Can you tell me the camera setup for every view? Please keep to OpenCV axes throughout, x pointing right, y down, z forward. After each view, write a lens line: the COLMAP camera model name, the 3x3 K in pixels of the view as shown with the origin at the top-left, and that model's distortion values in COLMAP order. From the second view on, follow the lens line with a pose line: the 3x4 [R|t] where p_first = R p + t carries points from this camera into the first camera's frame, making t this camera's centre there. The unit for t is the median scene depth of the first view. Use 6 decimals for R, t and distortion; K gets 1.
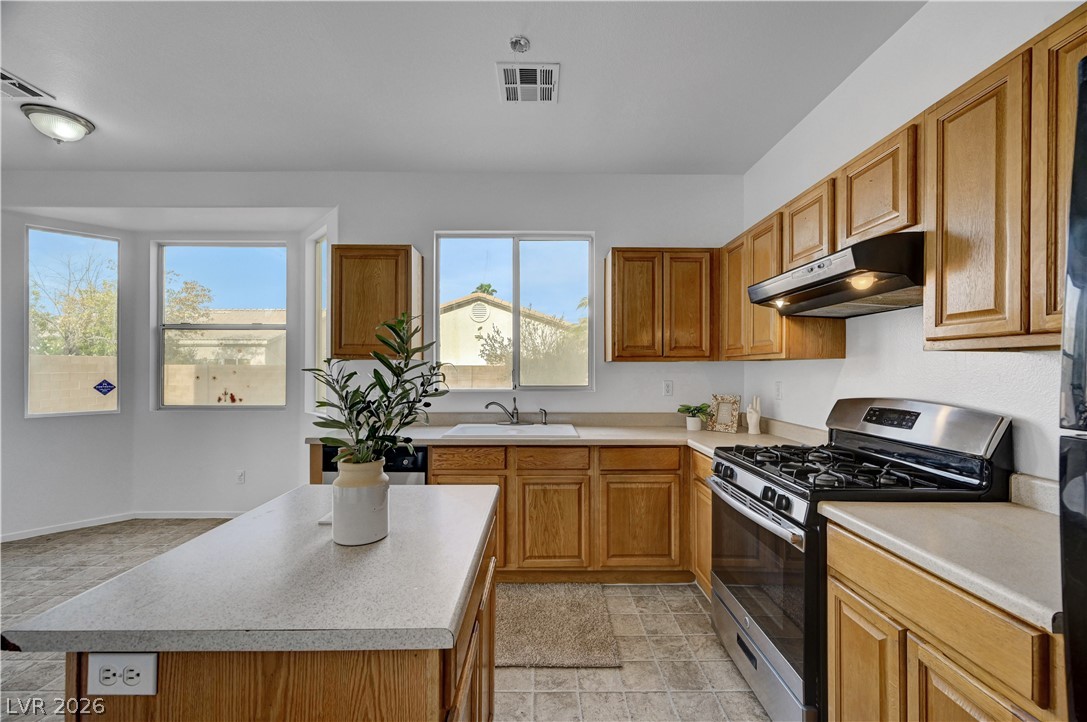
lens RADIAL K [[429.1, 0, 544.9], [0, 429.1, 365.4], [0, 0, 1]] dist [-0.002342, 0.000116]
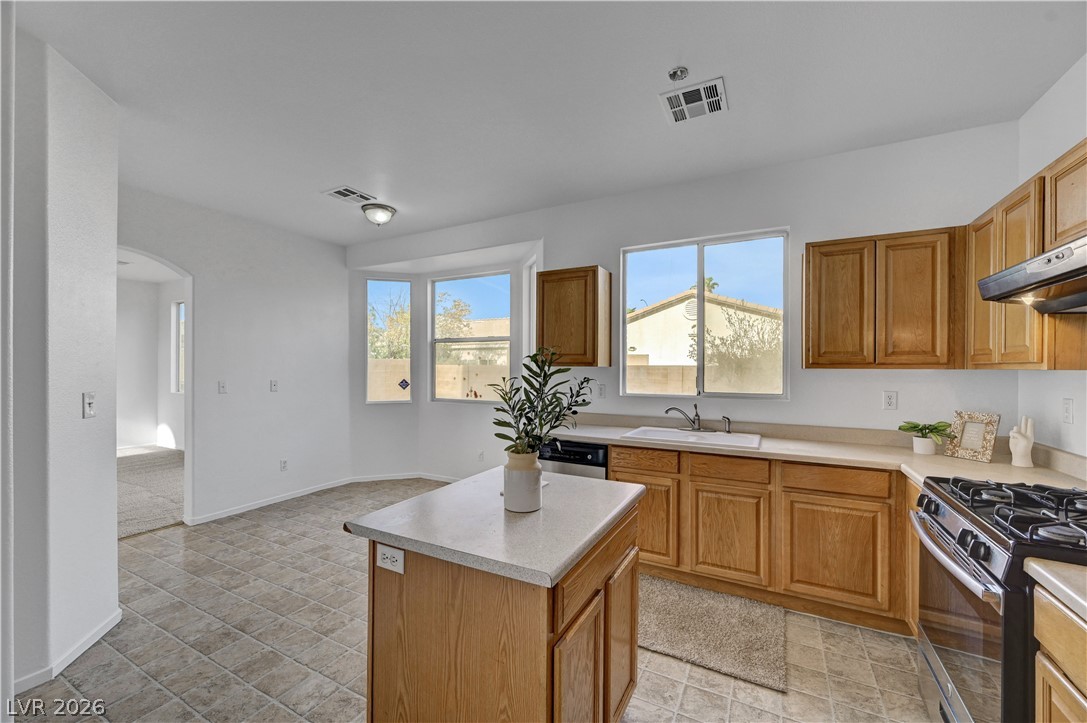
lens RADIAL K [[433.0, 0, 543.8], [0, 433.0, 364.7], [0, 0, 1]] dist [-0.001775, 0.000108]
pose [[0.876882, -0.000937, -0.480705, 0.122976], [0.002663, 0.999992, 0.002909, -0.025320], [0.480699, -0.003832, 0.876877, -0.075890]]
